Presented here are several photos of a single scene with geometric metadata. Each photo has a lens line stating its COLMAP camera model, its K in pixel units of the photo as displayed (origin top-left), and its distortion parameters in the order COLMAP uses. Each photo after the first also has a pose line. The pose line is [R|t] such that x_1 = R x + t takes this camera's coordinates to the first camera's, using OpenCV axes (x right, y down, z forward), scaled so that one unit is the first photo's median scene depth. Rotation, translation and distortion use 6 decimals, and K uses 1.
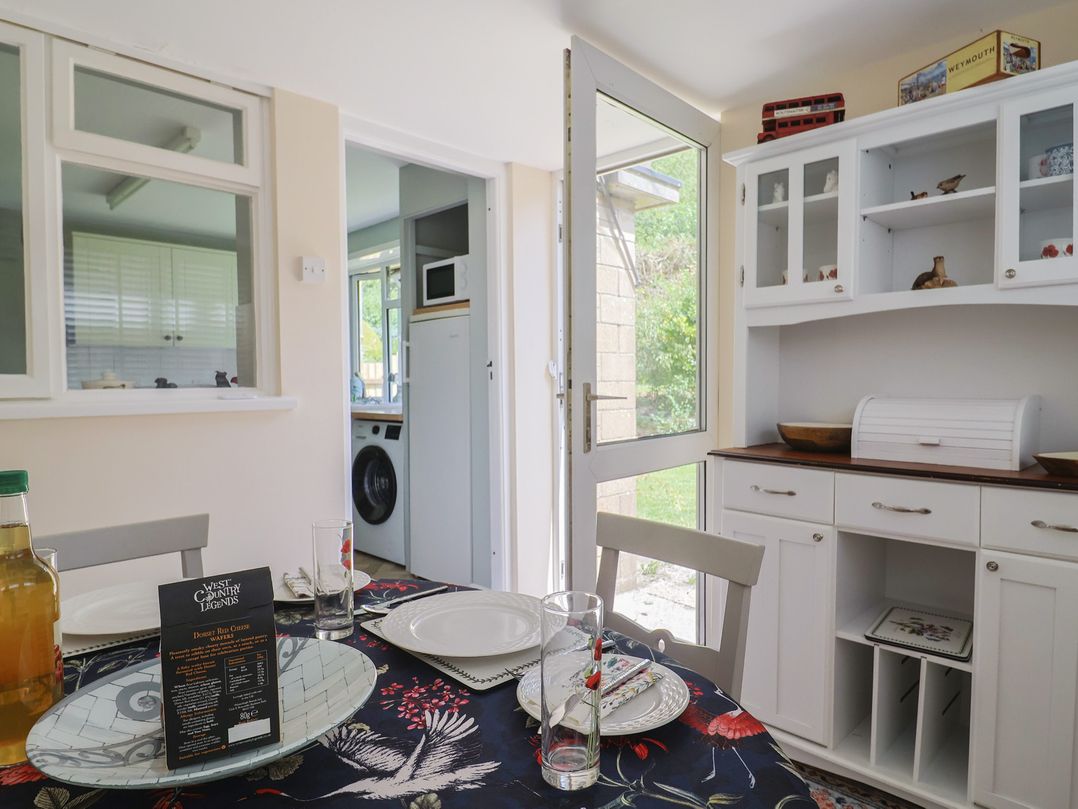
lens RADIAL K [[639.7, 0, 539.0], [0, 639.7, 404.5], [0, 0, 1]] dist [-0.008423, -0.004937]
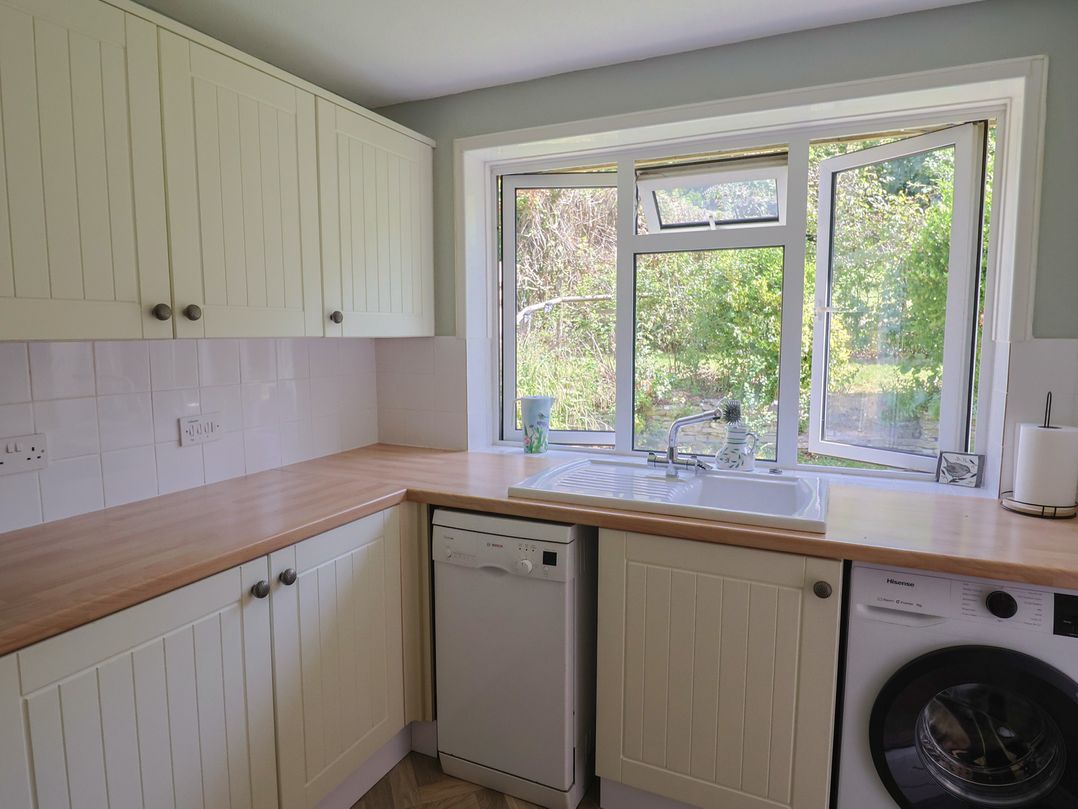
lens RADIAL K [[639.7, 0, 539.0], [0, 639.7, 404.5], [0, 0, 1]] dist [-0.008423, -0.004937]
pose [[0.946894, -0.026766, 0.320430, -0.618428], [0.002070, 0.997016, 0.077166, -0.100474], [-0.321539, -0.072404, 0.944124, 0.762781]]
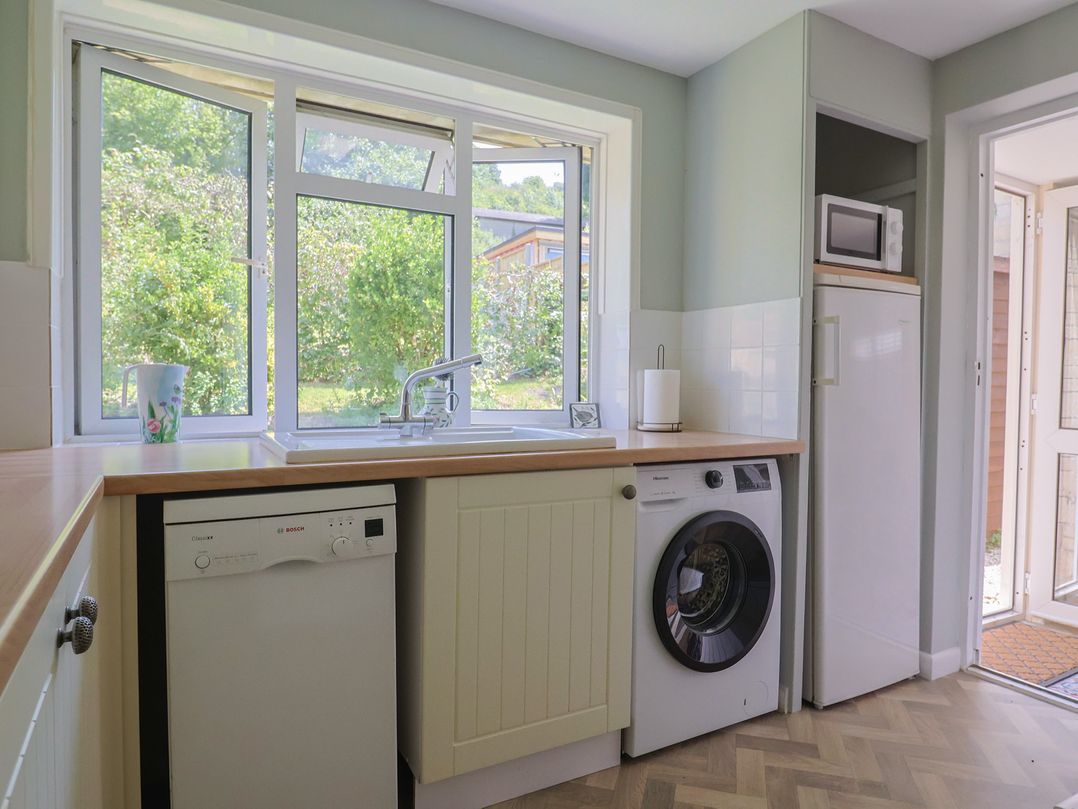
lens RADIAL K [[672.9, 0, 539.0], [0, 672.9, 404.5], [0, 0, 1]] dist [-0.001189, -0.002782]
pose [[0.289917, -0.016880, 0.956903, -0.804767], [0.017887, 0.999765, 0.012216, -0.027011], [-0.956885, 0.013575, 0.290151, 0.986640]]
